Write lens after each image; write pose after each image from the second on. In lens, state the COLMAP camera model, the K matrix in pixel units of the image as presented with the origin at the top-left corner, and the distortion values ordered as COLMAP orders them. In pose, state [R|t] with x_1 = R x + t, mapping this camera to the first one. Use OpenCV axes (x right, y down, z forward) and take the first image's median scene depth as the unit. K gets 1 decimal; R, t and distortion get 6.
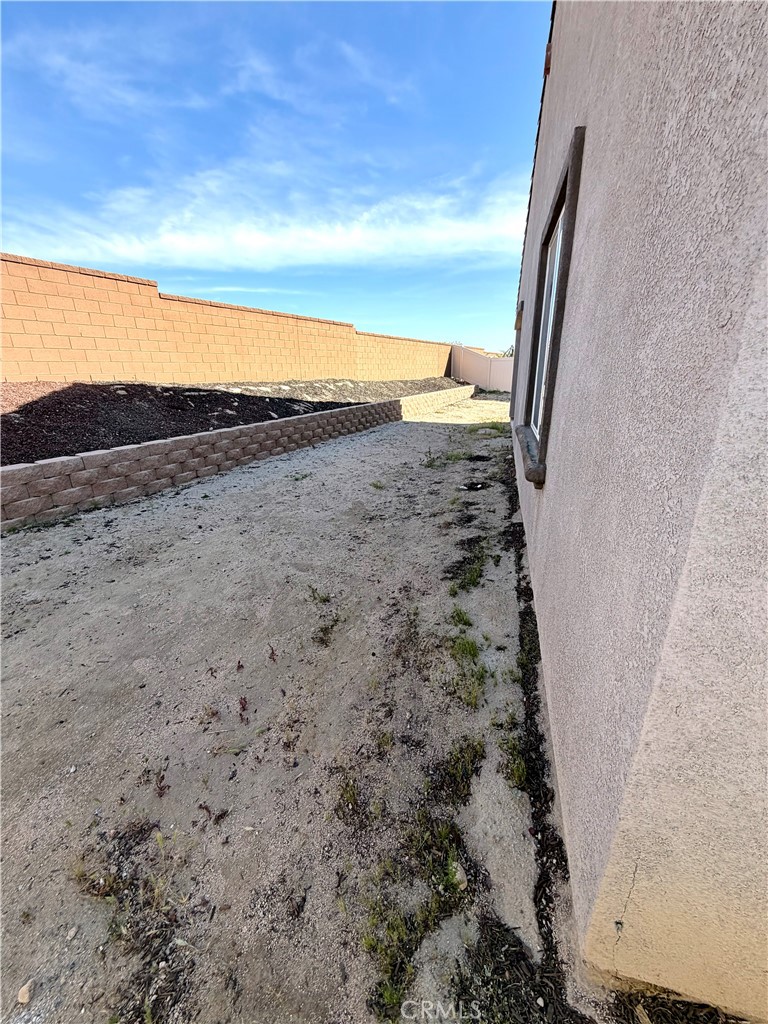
lens RADIAL K [[407.4, 0, 381.5], [0, 407.4, 508.0], [0, 0, 1]] dist [-0.001399, 0.000056]
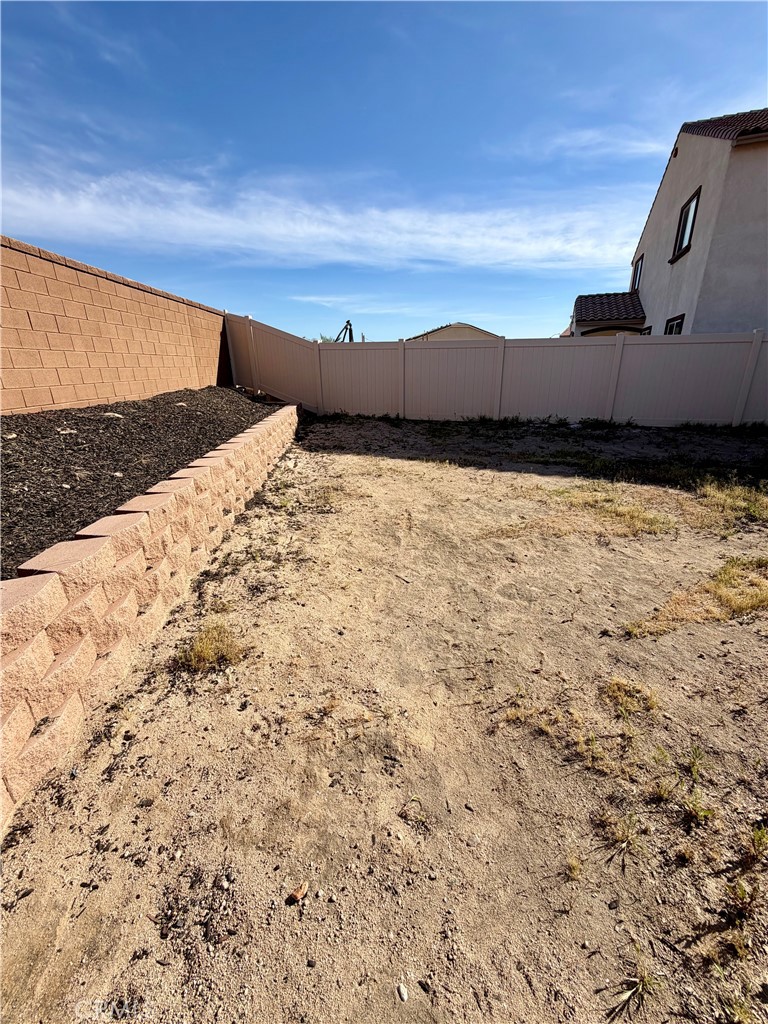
lens RADIAL K [[407.4, 0, 379.5], [0, 407.4, 512.2], [0, 0, 1]] dist [-0.001399, 0.000056]
pose [[0.881597, -0.159924, 0.444084, 0.148493], [0.155816, 0.986714, 0.046009, -0.299849], [-0.445542, 0.028634, 0.894803, 0.883670]]
